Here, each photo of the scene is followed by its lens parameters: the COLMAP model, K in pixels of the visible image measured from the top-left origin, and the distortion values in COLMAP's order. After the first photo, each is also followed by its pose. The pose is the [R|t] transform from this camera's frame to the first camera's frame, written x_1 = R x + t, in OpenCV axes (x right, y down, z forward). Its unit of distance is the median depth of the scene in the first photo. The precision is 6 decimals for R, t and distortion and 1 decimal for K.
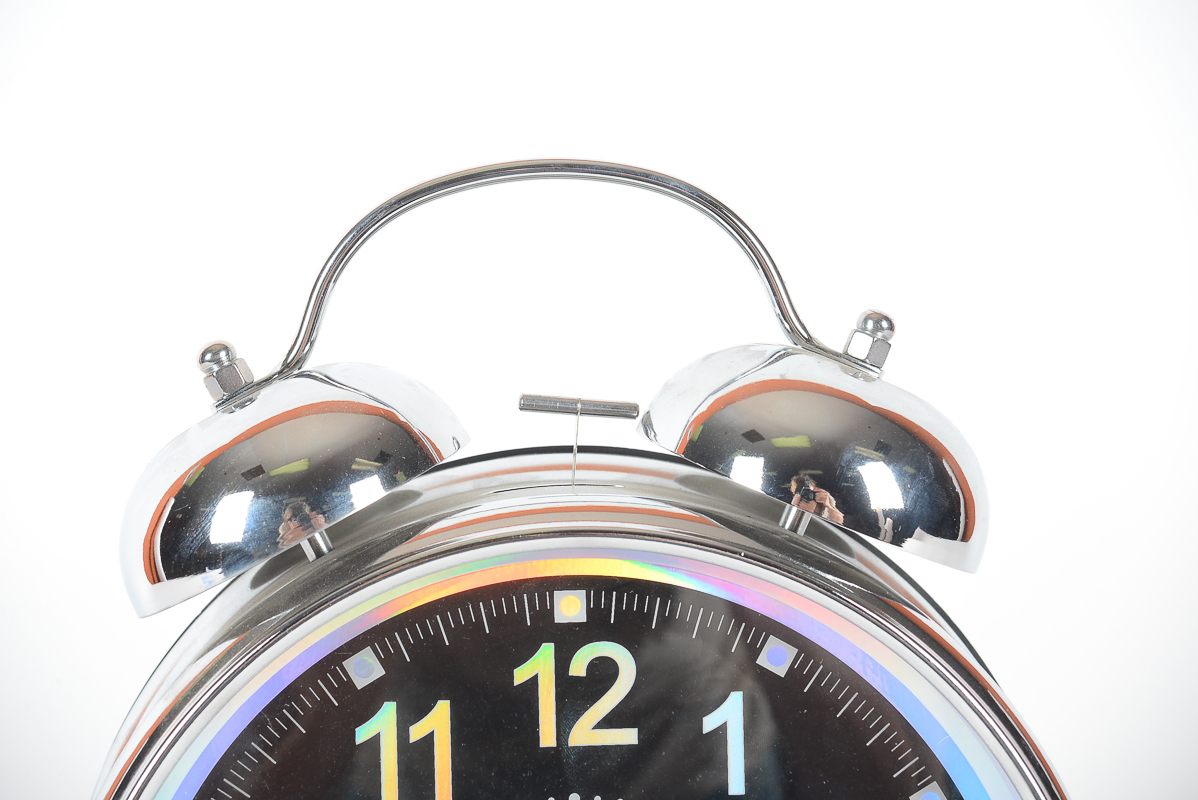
lens RADIAL K [[2082.7, 0, 599.0], [0, 2082.7, 400.0], [0, 0, 1]] dist [-0.000251, 0.019266]
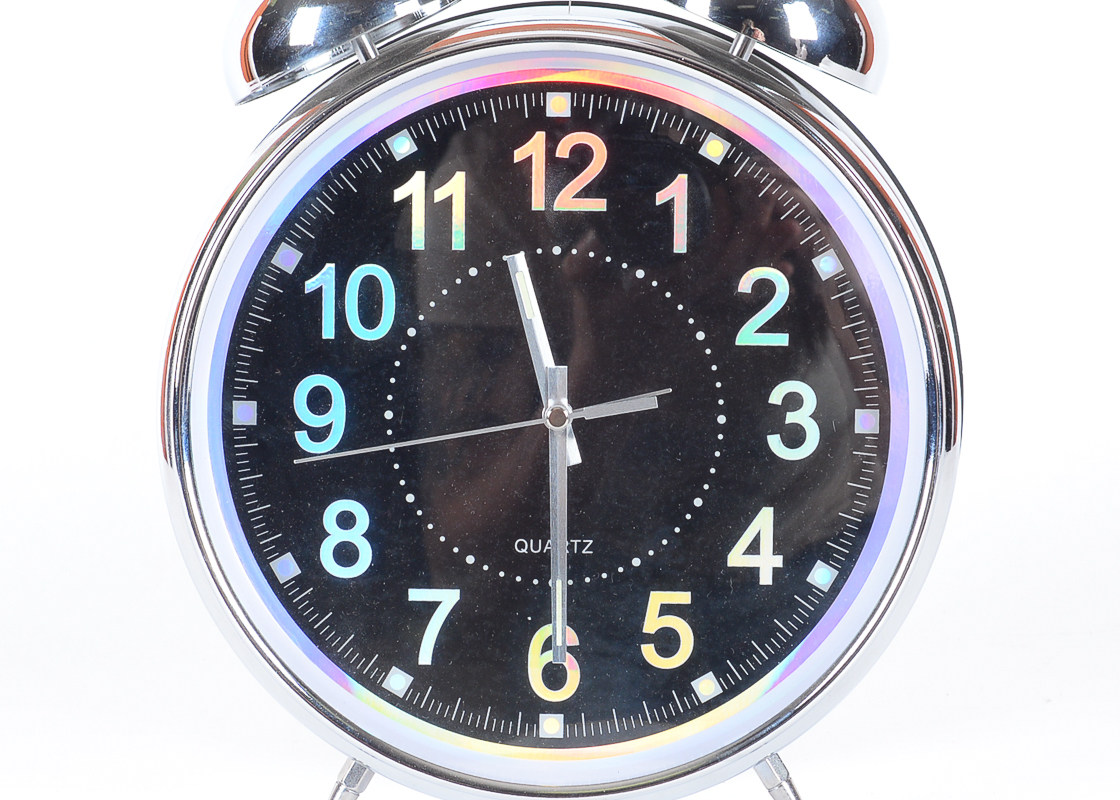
lens RADIAL K [[2750.4, 0, 561.7], [0, 2750.4, 366.0], [0, 0, 1]] dist [-0.016715, -0.052174]
pose [[0.996647, 0.039435, -0.071694, 0.119244], [-0.034005, 0.996571, 0.075438, 0.132491], [0.074423, -0.072747, 0.994570, -0.741202]]
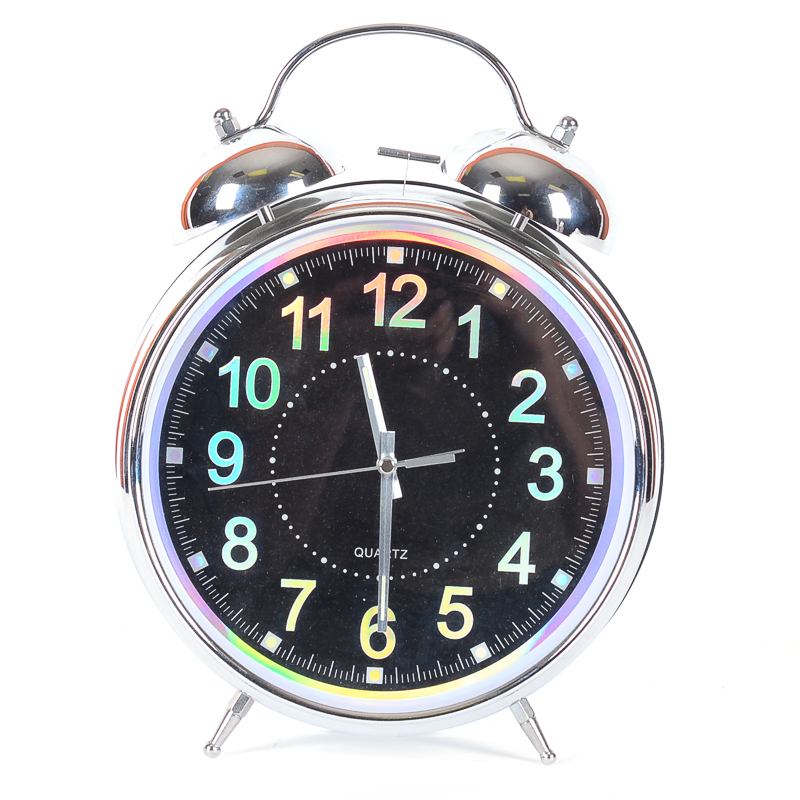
lens RADIAL K [[2652.3, 0, 400.0], [0, 2652.3, 400.0], [0, 0, 1]] dist [0.072772, -0.874938]
pose [[0.996166, 0.074909, -0.045193, 0.113044], [-0.072500, 0.995971, 0.052770, 0.102645], [0.048964, -0.049291, 0.997584, -1.487719]]
